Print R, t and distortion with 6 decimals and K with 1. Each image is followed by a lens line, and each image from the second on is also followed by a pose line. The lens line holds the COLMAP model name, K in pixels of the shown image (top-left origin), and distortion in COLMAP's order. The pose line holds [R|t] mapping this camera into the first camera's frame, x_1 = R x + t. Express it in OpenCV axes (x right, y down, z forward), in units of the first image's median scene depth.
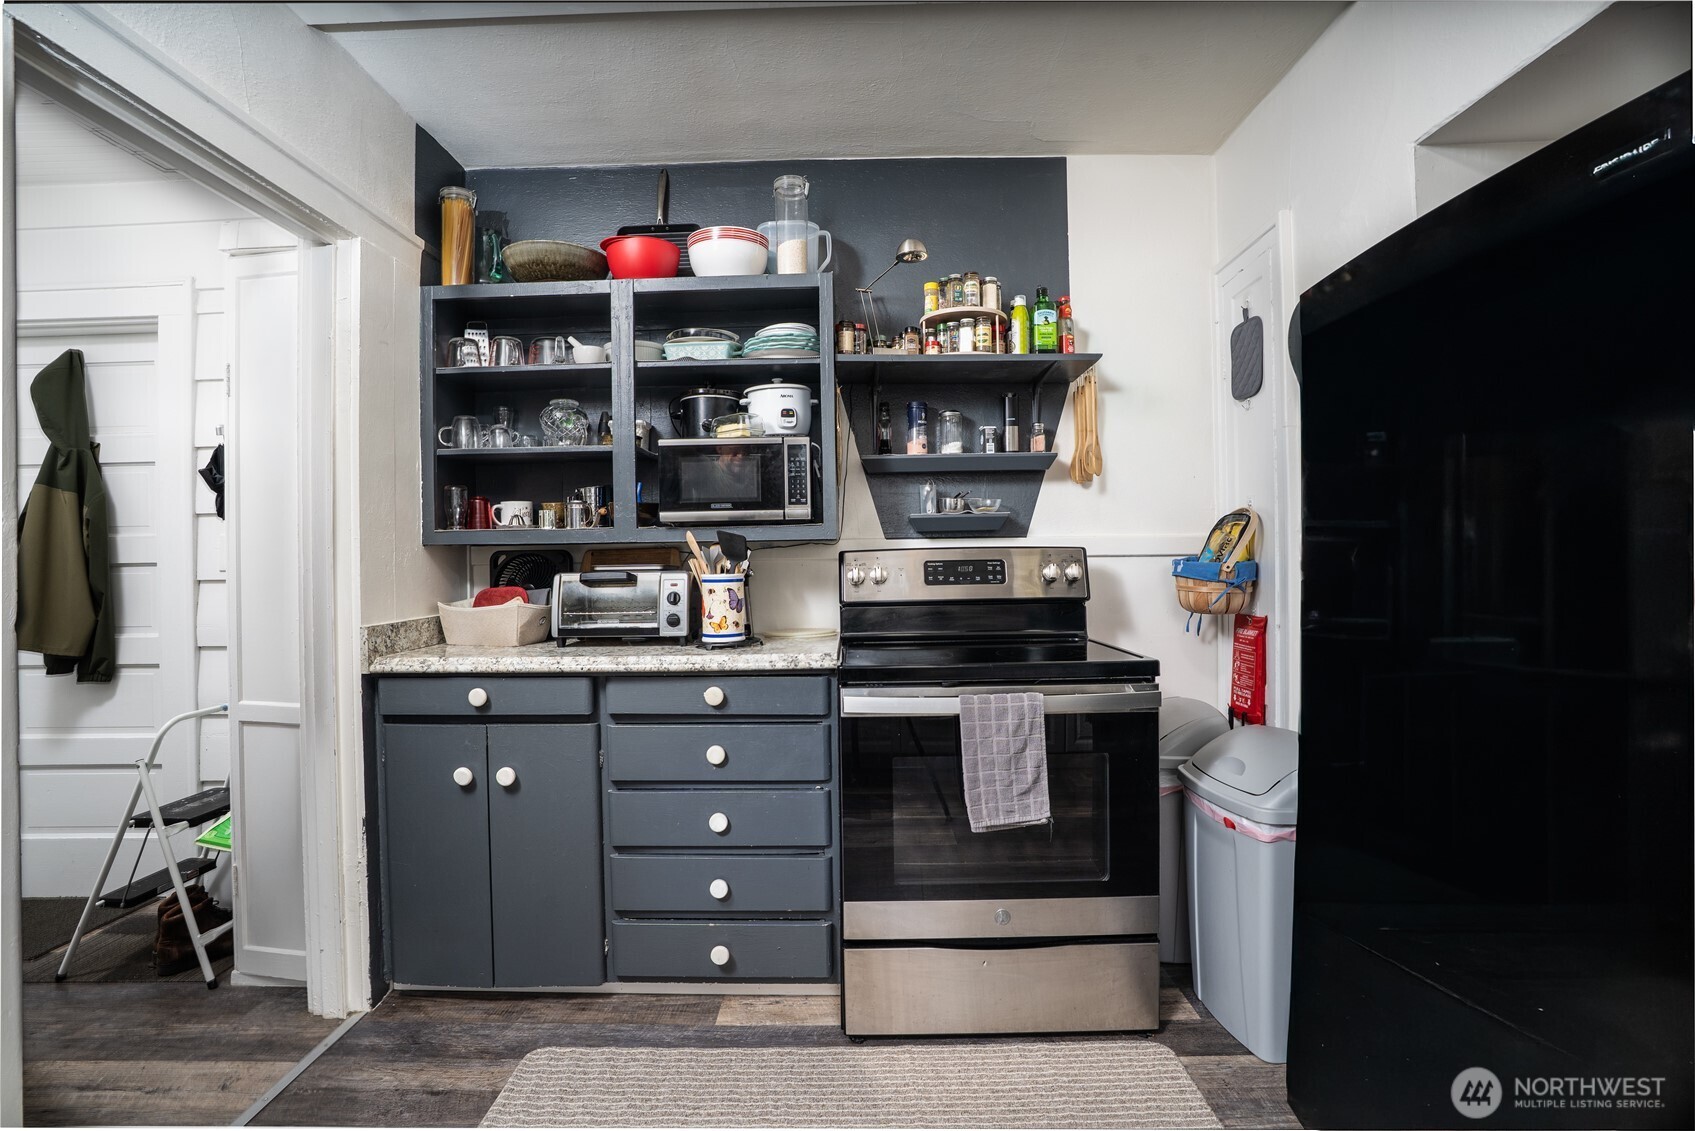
lens RADIAL K [[788.8, 0, 848.5], [0, 788.8, 561.6], [0, 0, 1]] dist [-0.072296, 0.028653]
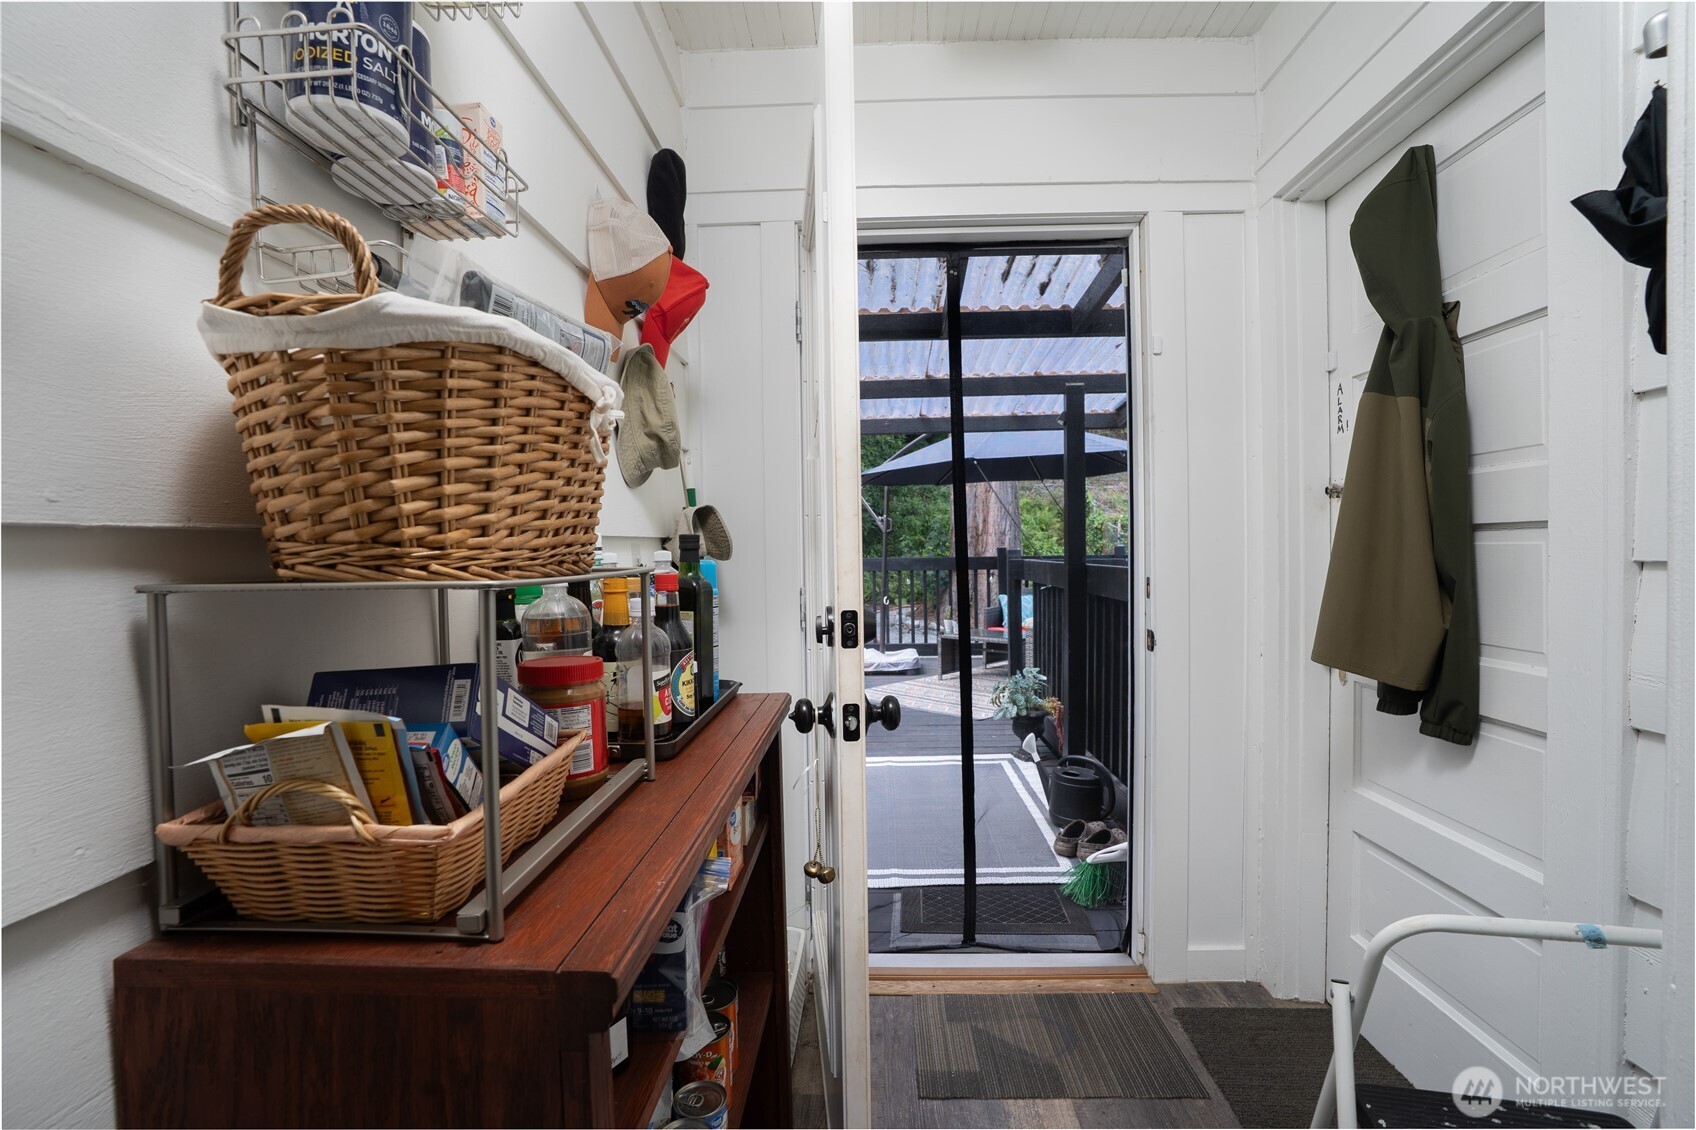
lens RADIAL K [[789.3, 0, 849.0], [0, 789.3, 561.1], [0, 0, 1]] dist [-0.072296, 0.028653]
pose [[-0.015612, 0.028407, -0.999475, -0.499588], [0.007191, 0.999574, 0.028297, 0.011587], [0.999852, -0.006746, -0.015810, 0.652083]]
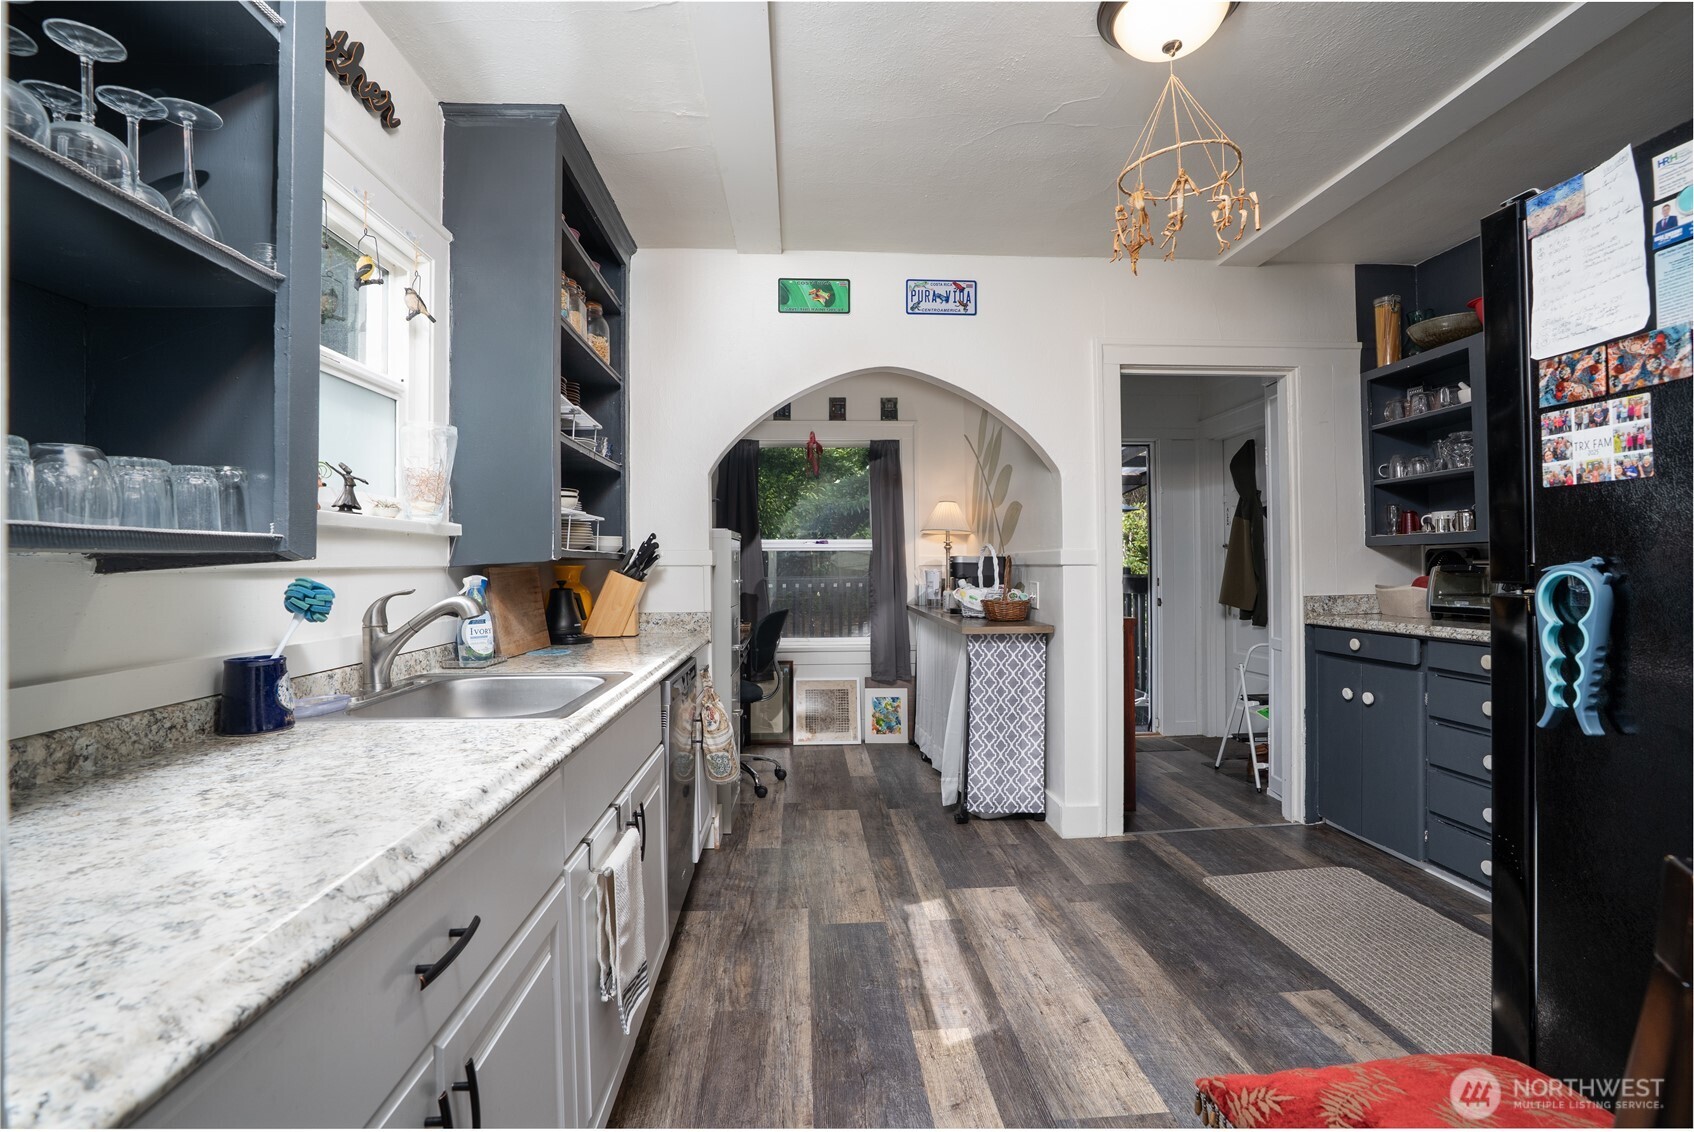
lens RADIAL K [[788.3, 0, 848.0], [0, 788.3, 562.1], [0, 0, 1]] dist [-0.072296, 0.028653]
pose [[0.079903, 0.002500, -0.996800, 0.828620], [0.008141, 0.999962, 0.003161, -0.003591], [0.996769, -0.008368, 0.079880, -0.117861]]
